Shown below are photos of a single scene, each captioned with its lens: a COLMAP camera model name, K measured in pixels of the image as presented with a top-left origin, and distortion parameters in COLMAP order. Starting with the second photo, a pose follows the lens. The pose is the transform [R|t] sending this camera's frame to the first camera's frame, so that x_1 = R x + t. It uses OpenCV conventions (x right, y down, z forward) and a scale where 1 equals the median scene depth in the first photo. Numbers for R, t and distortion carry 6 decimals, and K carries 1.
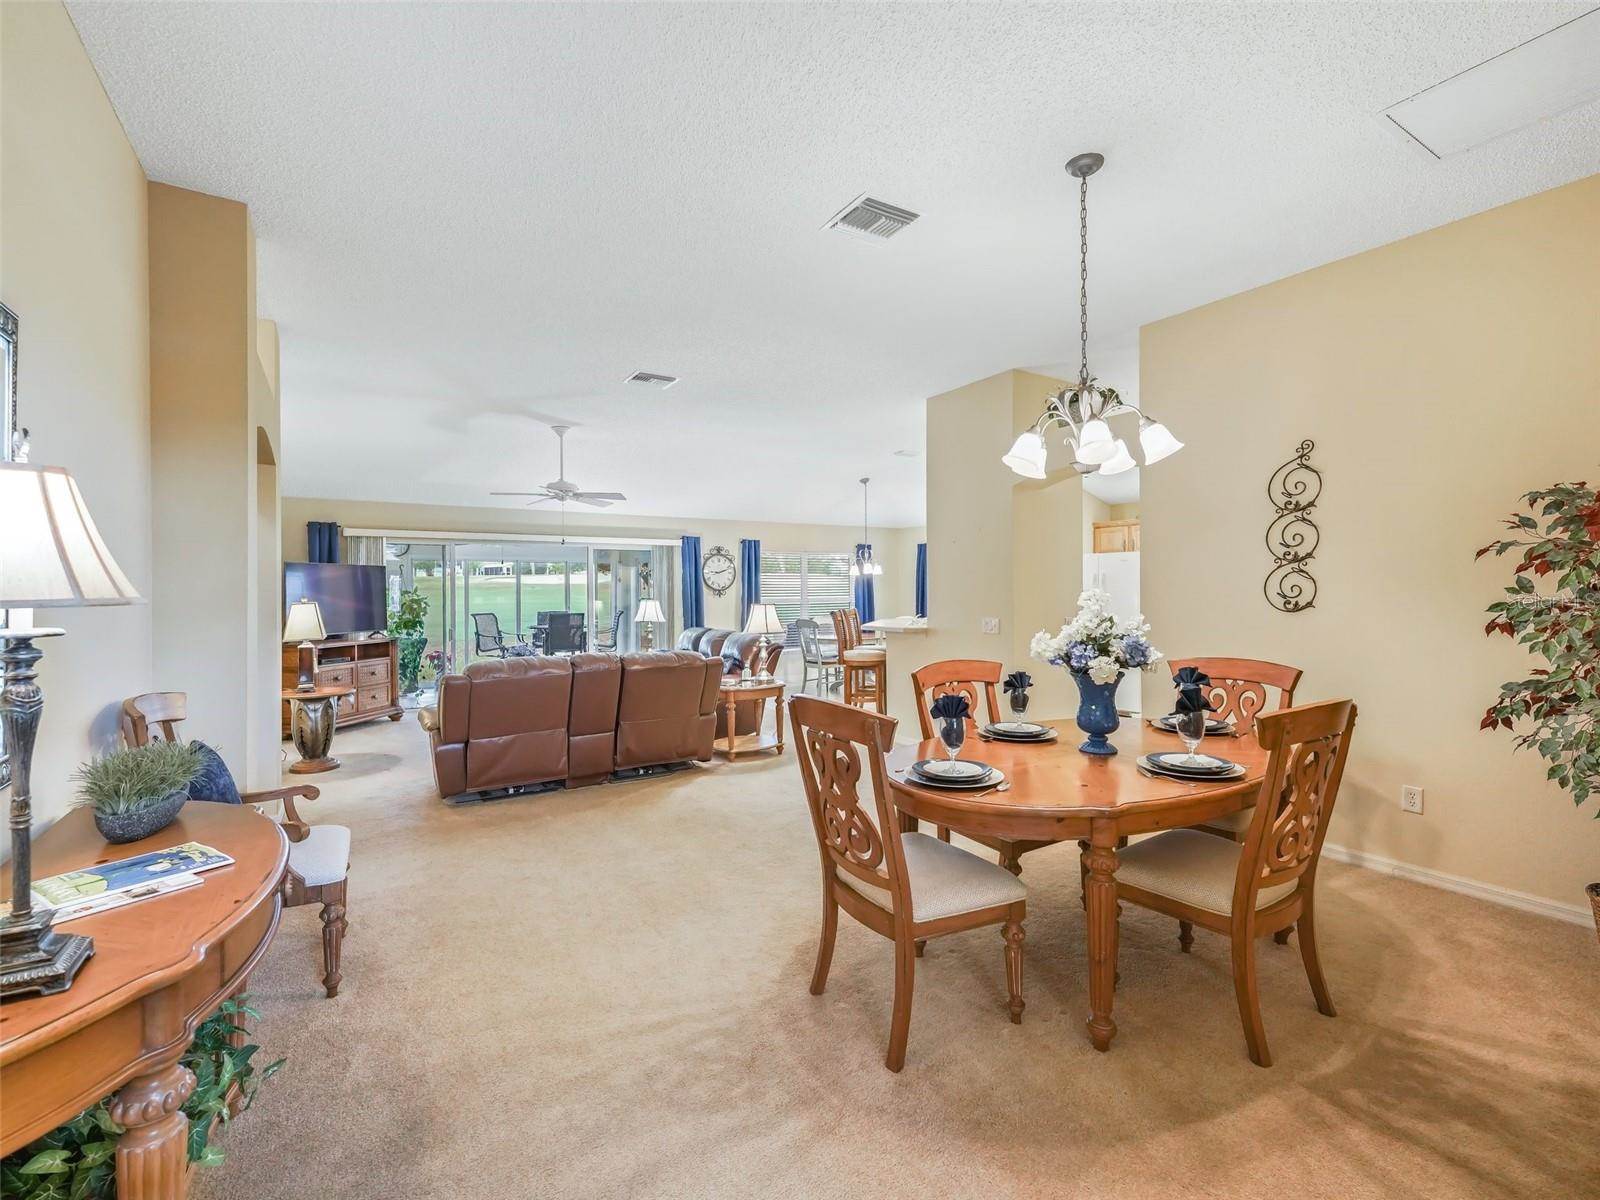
lens RADIAL K [[726.4, 0, 800.0], [0, 726.4, 586.0], [0, 0, 1]] dist [0.012705, -0.002933]
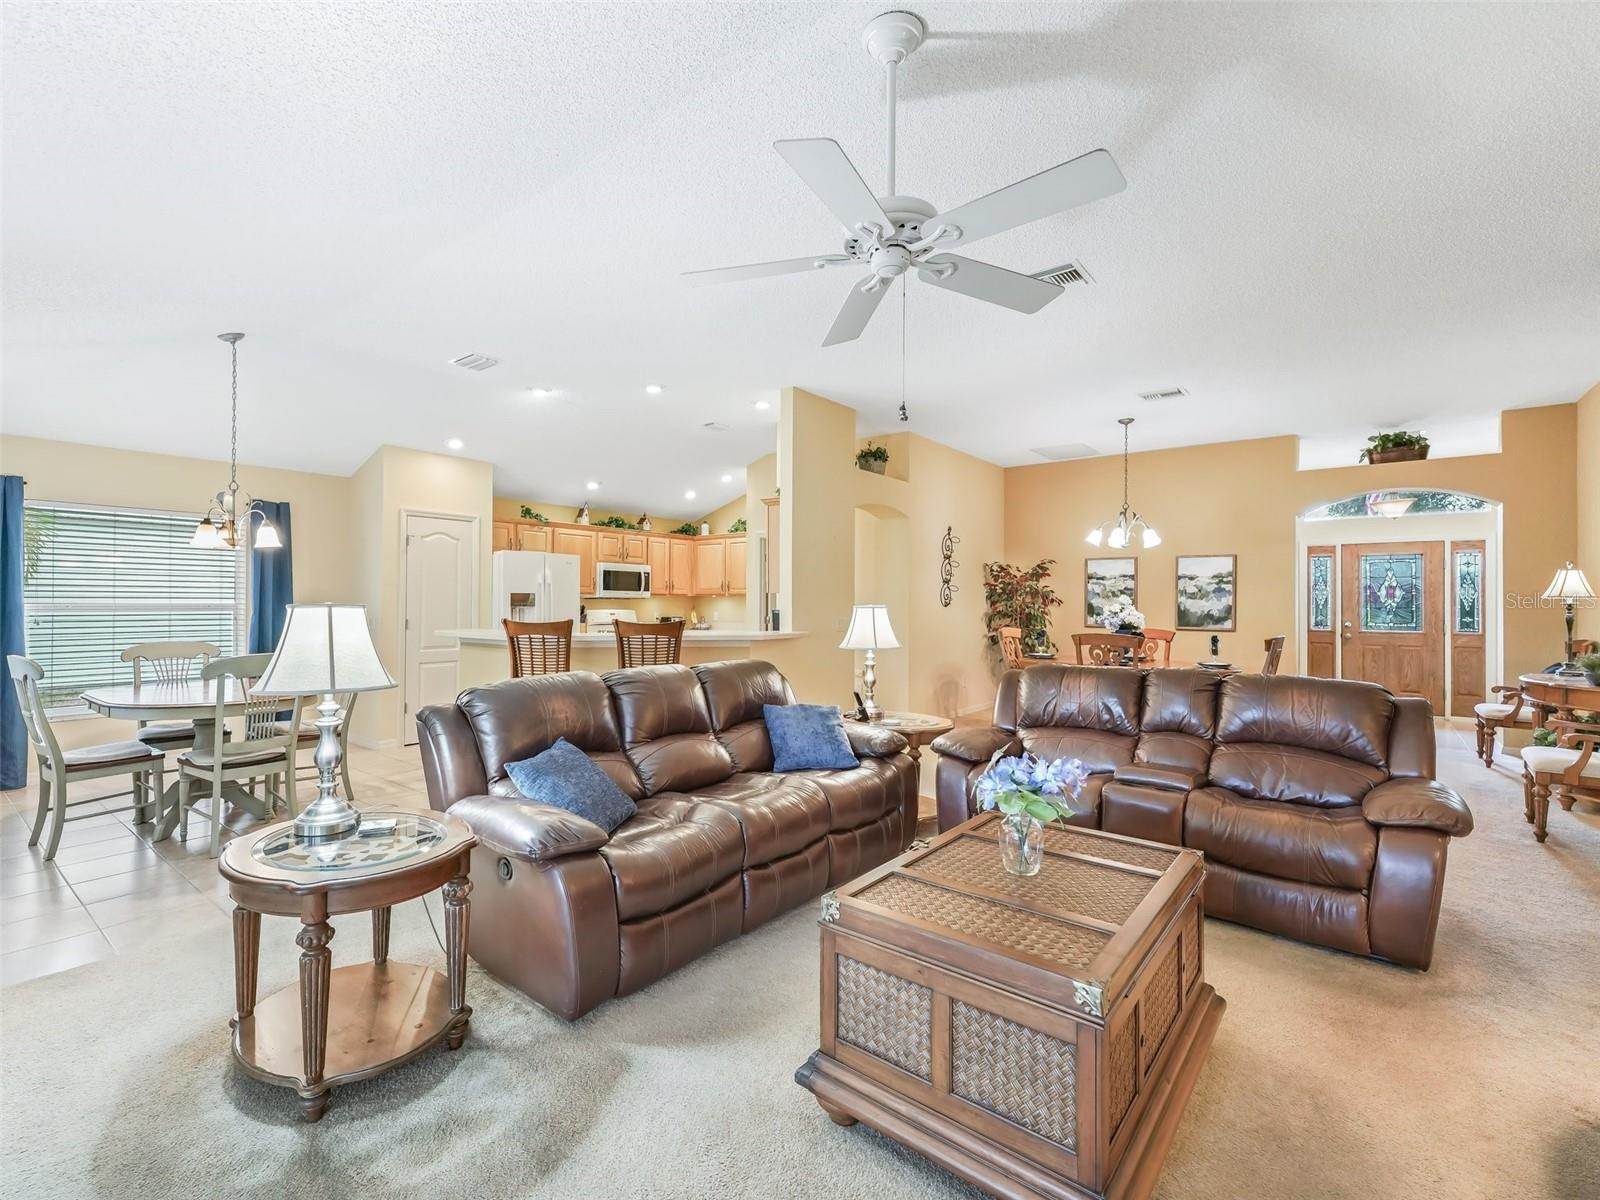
lens RADIAL K [[726.4, 0, 767.1], [0, 726.4, 599.7], [0, 0, 1]] dist [0.012705, -0.002933]
pose [[-0.318041, 0.006391, 0.948055, -0.610858], [-0.010590, 0.999891, -0.010293, 0.023011], [-0.948018, -0.013314, -0.317939, 1.166864]]
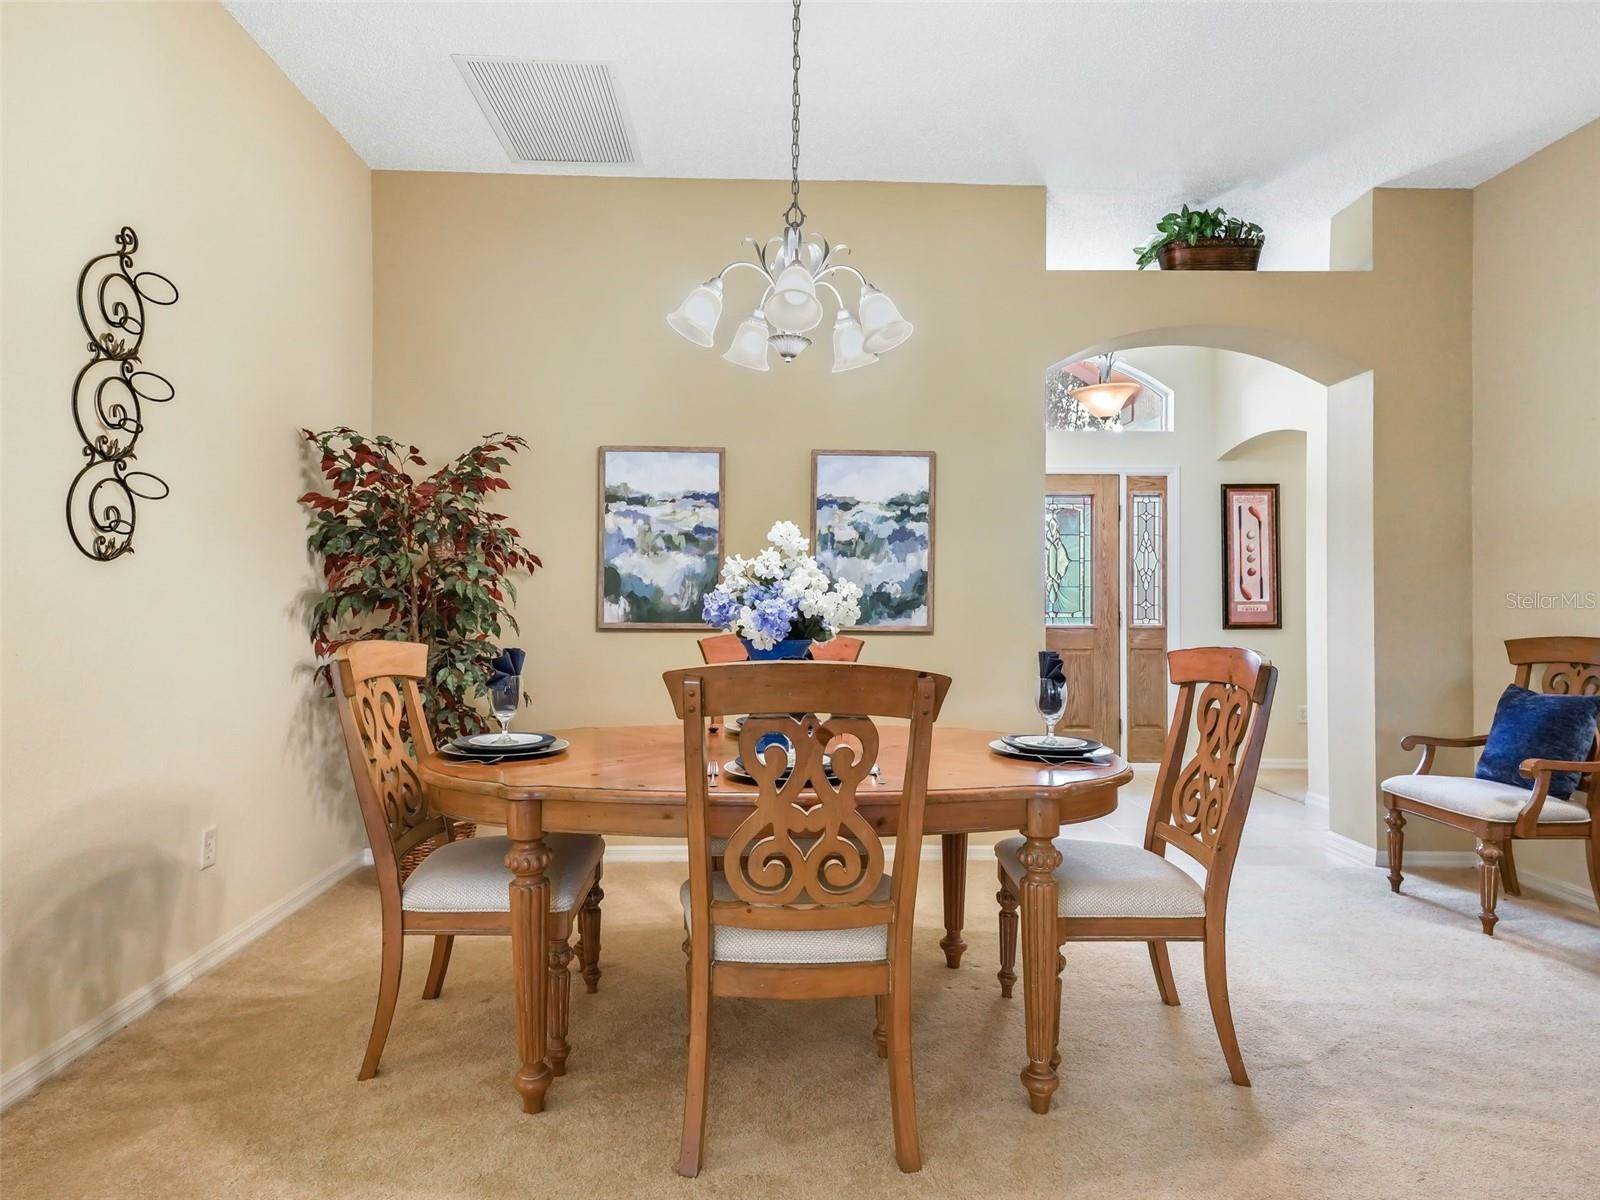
lens RADIAL K [[937.5, 0, 778.0], [0, 937.5, 593.3], [0, 0, 1]] dist [0.050542, -0.020743]
pose [[-0.855742, 0.003353, 0.517392, -0.025575], [-0.004696, 0.999887, -0.014247, 0.035443], [-0.517382, -0.014621, -0.855630, 0.719325]]
